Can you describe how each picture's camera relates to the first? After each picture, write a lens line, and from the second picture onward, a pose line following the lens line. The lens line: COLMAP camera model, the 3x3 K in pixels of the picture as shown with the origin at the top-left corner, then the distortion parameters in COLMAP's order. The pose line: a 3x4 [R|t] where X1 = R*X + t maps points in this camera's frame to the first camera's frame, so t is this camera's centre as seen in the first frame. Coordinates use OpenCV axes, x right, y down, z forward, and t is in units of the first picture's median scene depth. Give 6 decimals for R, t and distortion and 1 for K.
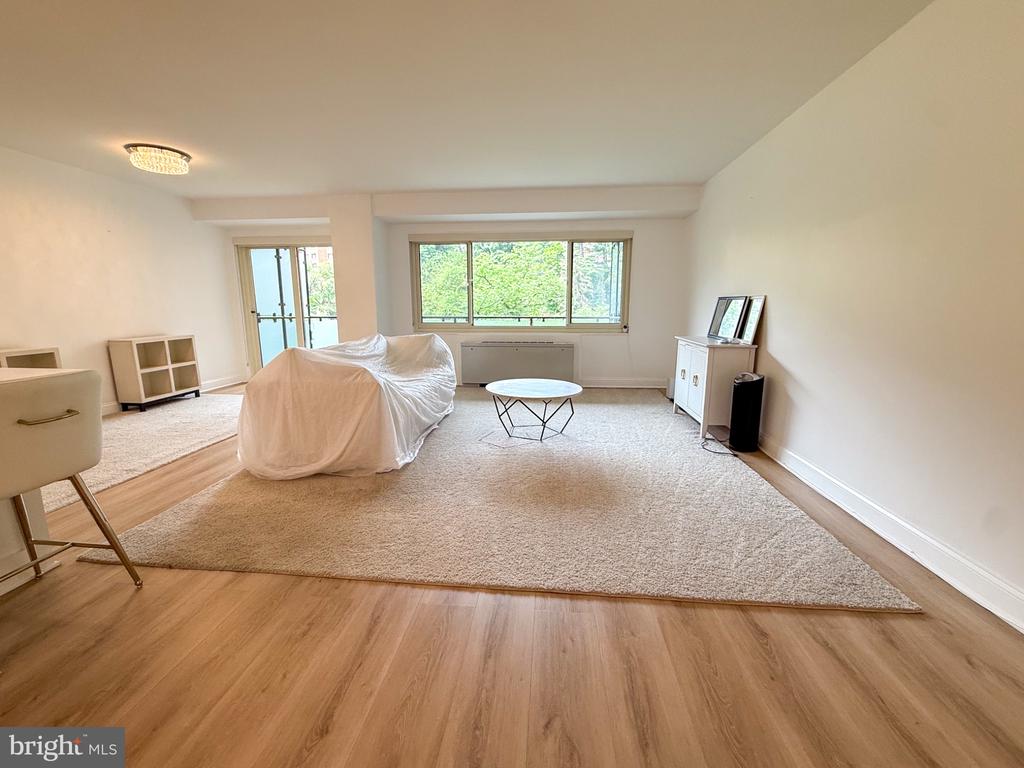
lens RADIAL K [[432.2, 0, 510.5], [0, 432.2, 383.5], [0, 0, 1]] dist [-0.000159, -0.000177]
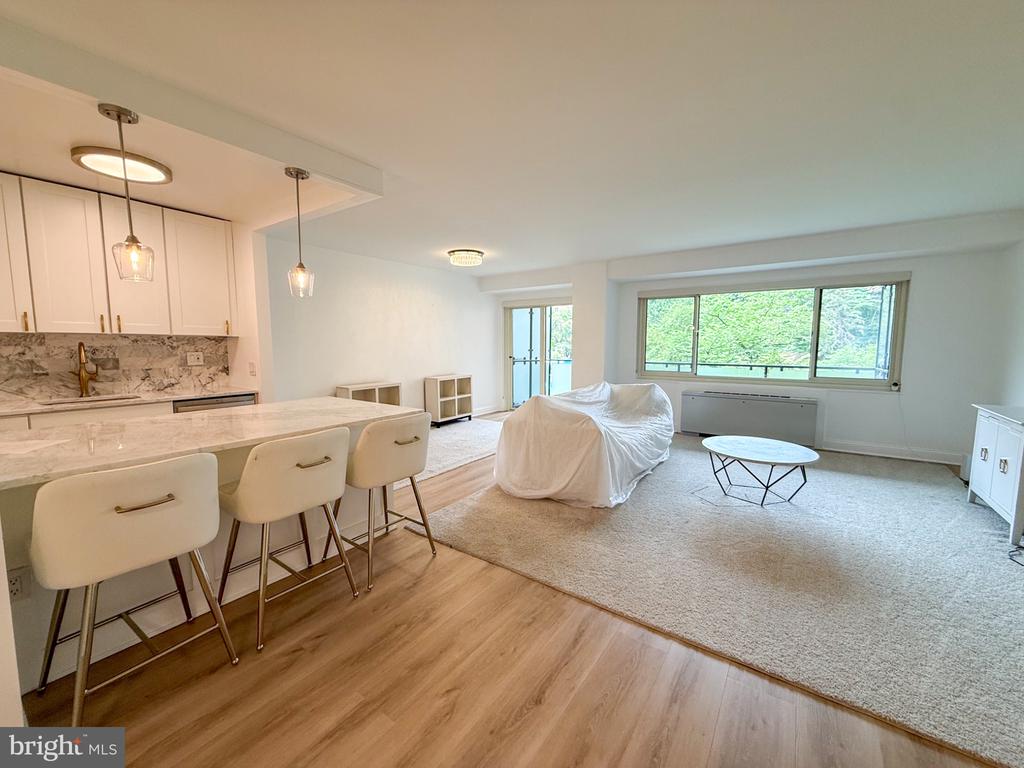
lens RADIAL K [[408.3, 0, 510.0], [0, 408.3, 384.1], [0, 0, 1]] dist [0.001122, -0.000546]
pose [[0.864550, 0.051292, -0.499923, 0.027077], [-0.089999, 0.994498, -0.053606, -0.036028], [0.494423, 0.091338, 0.864409, -0.079838]]
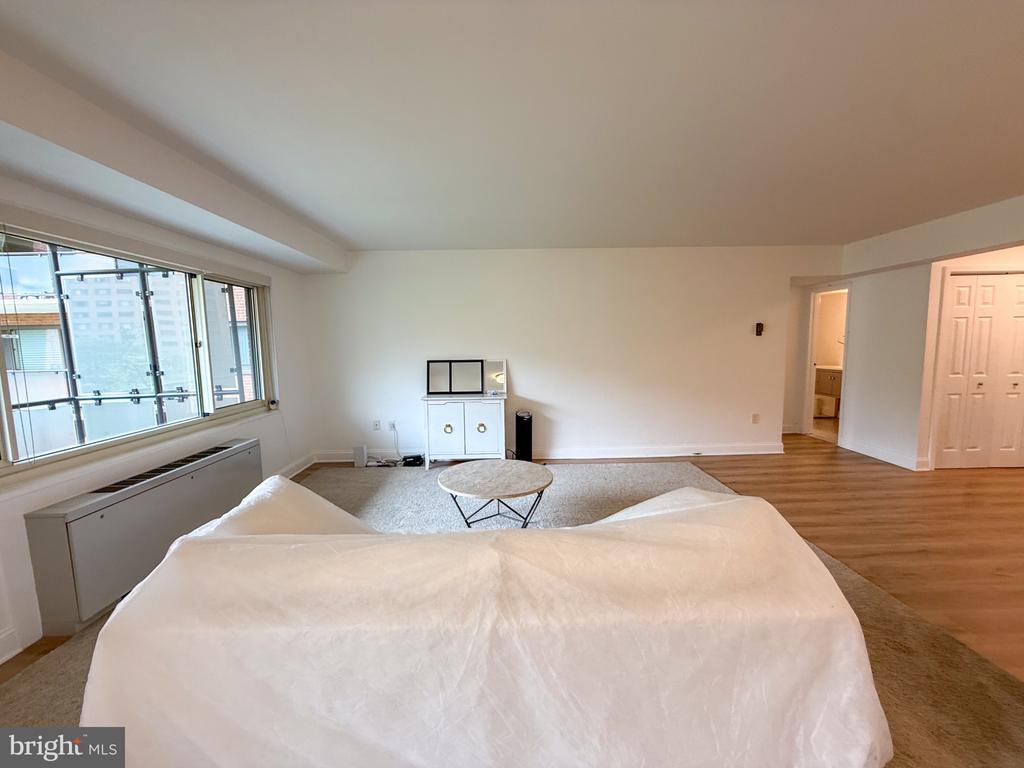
lens RADIAL K [[408.3, 0, 509.3], [0, 408.3, 380.5], [0, 0, 1]] dist [0.001122, -0.000546]
pose [[-0.108057, -0.094120, 0.989679, -0.765120], [0.193514, 0.974475, 0.113802, -0.273214], [-0.975129, 0.203814, -0.087085, 1.059867]]
